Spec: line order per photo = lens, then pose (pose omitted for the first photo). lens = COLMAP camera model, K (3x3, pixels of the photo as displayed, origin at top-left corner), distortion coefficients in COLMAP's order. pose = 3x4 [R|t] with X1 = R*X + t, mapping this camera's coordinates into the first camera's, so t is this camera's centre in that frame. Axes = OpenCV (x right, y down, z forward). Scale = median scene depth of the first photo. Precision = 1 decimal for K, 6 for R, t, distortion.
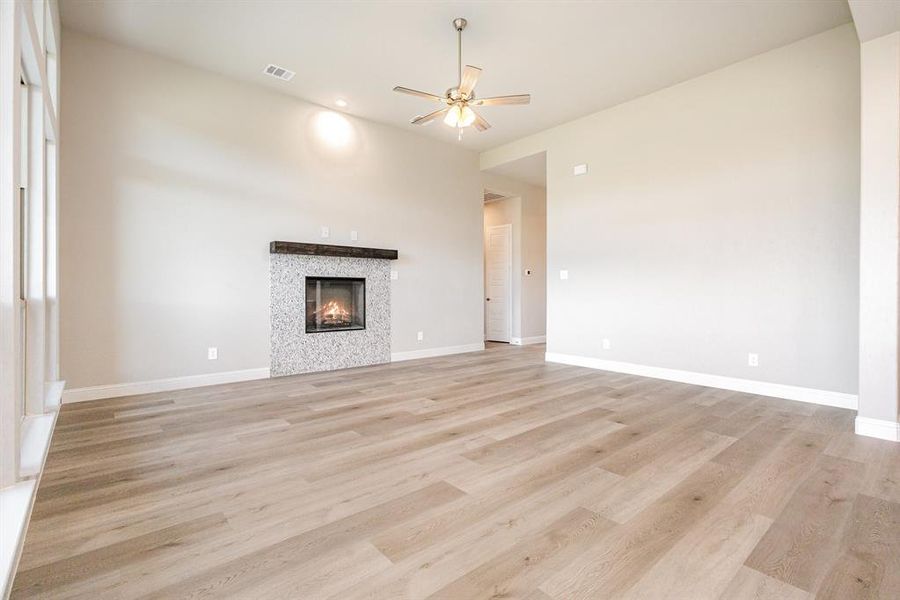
lens RADIAL K [[413.6, 0, 447.6], [0, 413.6, 292.6], [0, 0, 1]] dist [0.007769, -0.002439]
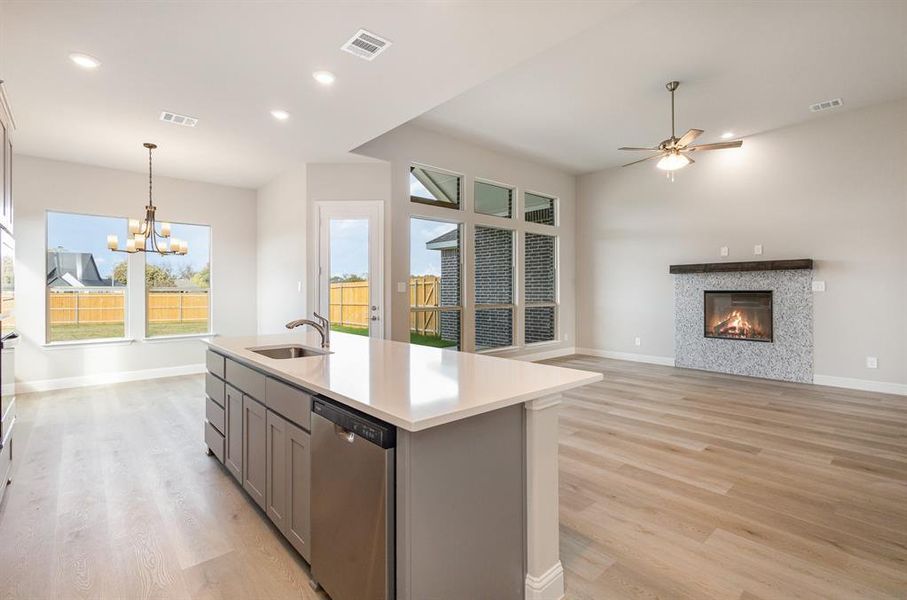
lens RADIAL K [[420.5, 0, 456.1], [0, 420.5, 290.1], [0, 0, 1]] dist [0.006272, -0.001544]
pose [[0.023376, -0.004457, -0.999717, 0.921589], [0.000444, 0.999990, -0.004447, -0.037046], [0.999727, -0.000340, 0.023378, 0.257111]]
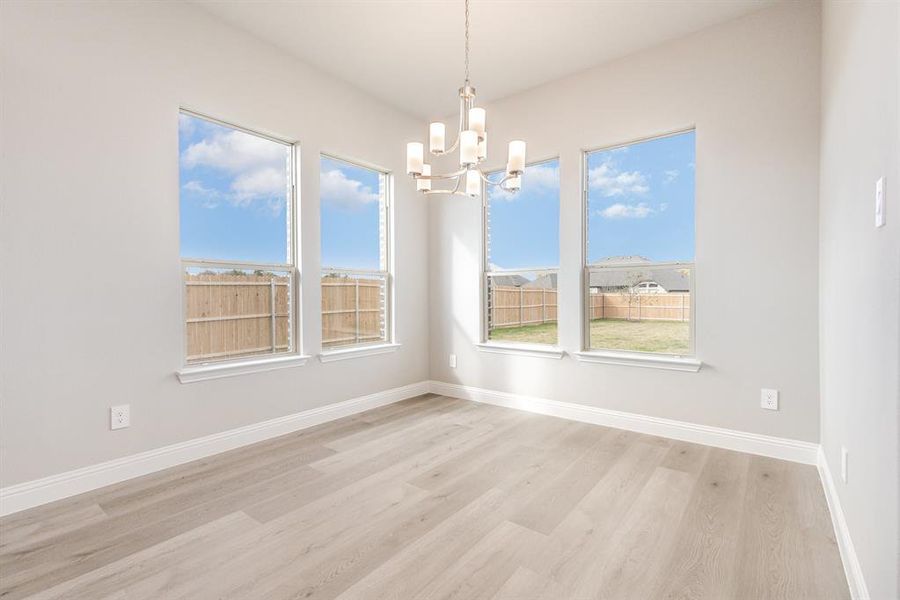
lens RADIAL K [[413.6, 0, 453.1], [0, 413.6, 299.5], [0, 0, 1]] dist [0.007769, -0.002439]
pose [[-0.978693, 0.003724, -0.205296, 0.063390], [0.001515, 0.999939, 0.010918, -0.001858], [0.205324, 0.010374, -0.978639, 0.041863]]
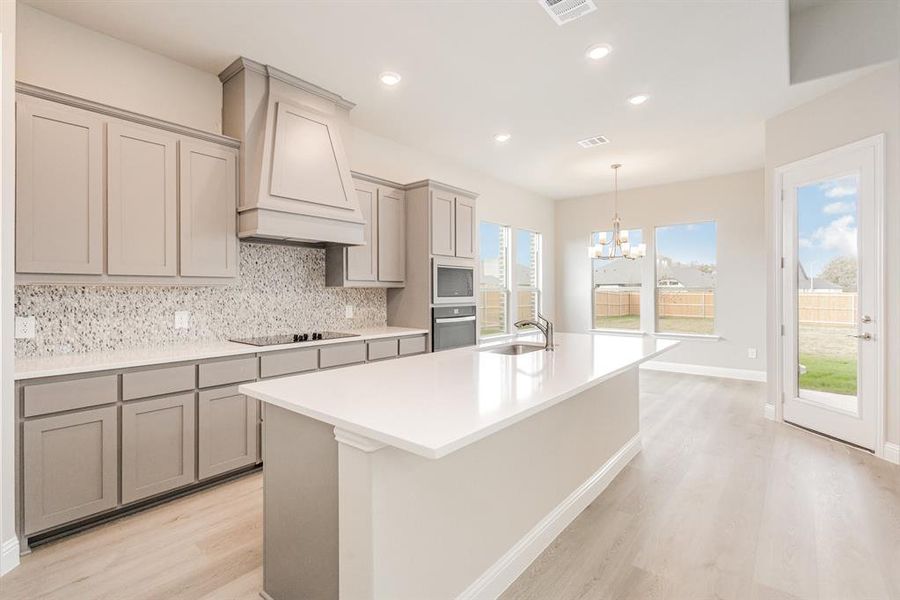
lens RADIAL K [[413.6, 0, 447.3], [0, 413.6, 291.8], [0, 0, 1]] dist [0.007769, -0.002439]
pose [[-0.986734, 0.002569, -0.162326, 0.569194], [0.002258, 0.999995, 0.002100, -0.040826], [0.162331, 0.001705, -0.986735, 0.594427]]
